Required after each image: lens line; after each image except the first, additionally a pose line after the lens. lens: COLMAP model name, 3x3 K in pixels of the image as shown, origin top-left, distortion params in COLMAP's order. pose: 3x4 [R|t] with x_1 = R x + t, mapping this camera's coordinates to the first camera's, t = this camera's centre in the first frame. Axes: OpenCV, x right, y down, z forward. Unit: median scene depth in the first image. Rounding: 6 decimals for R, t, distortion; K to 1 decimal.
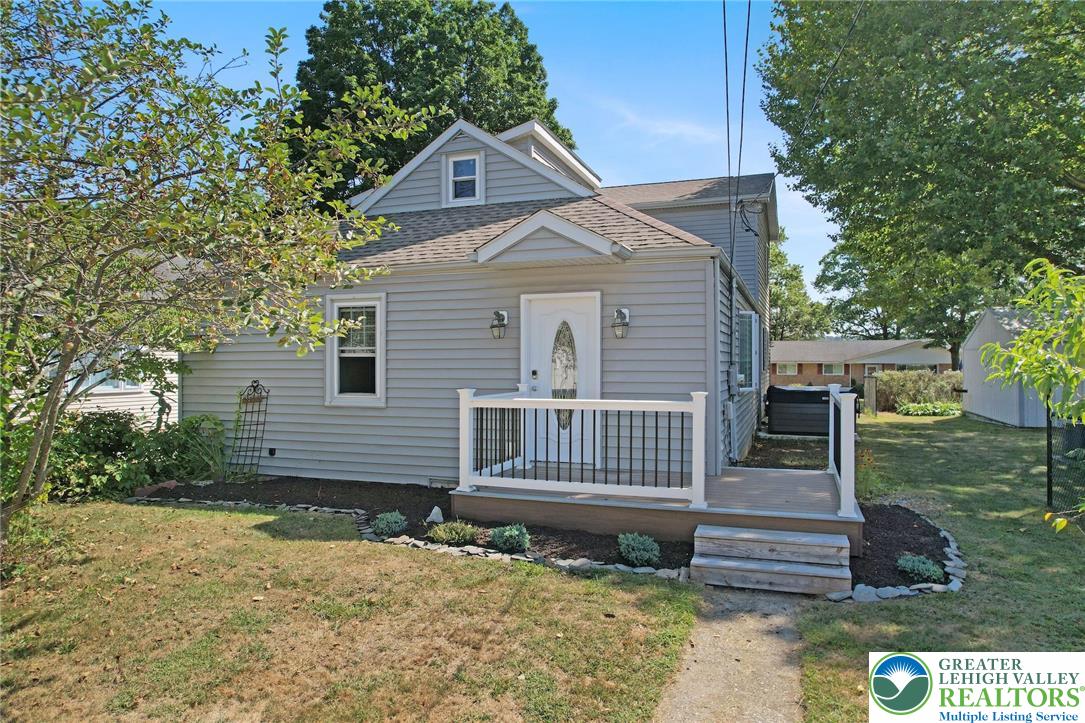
lens RADIAL K [[696.7, 0, 547.7], [0, 696.7, 360.3], [0, 0, 1]] dist [-0.078866, 0.067991]
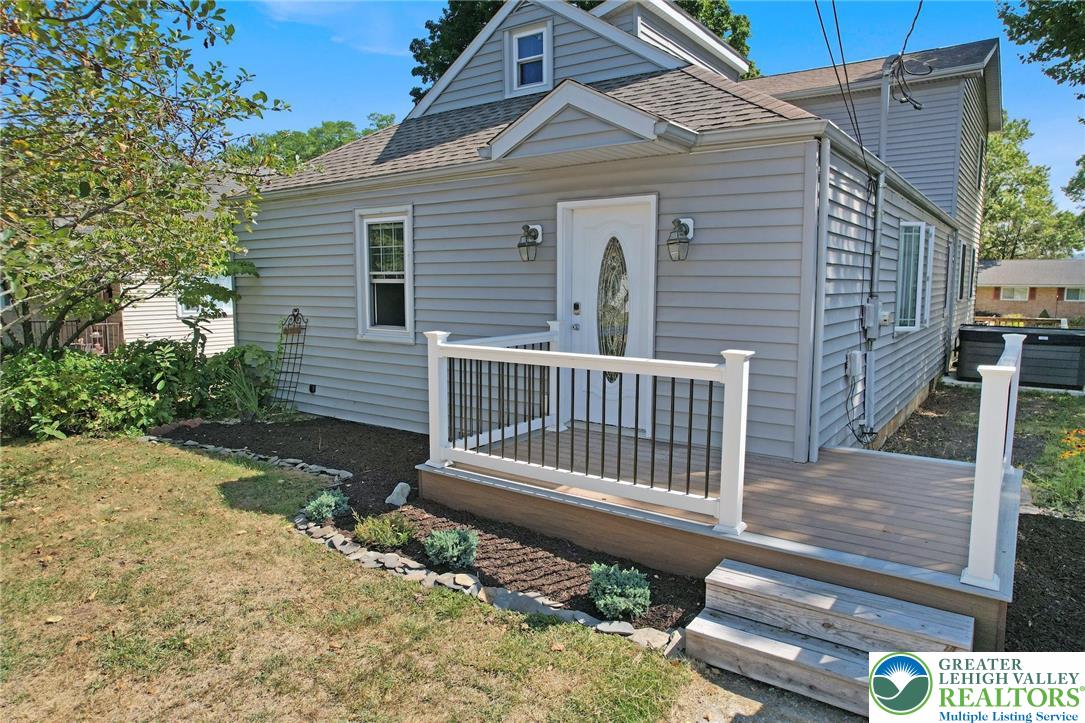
lens RADIAL K [[696.7, 0, 547.7], [0, 696.7, 360.3], [0, 0, 1]] dist [-0.078866, 0.067991]
pose [[0.962293, 0.034888, -0.269768, 0.148323], [-0.003154, 0.993105, 0.117186, -0.011425], [0.271996, -0.111916, 0.955768, 0.241016]]
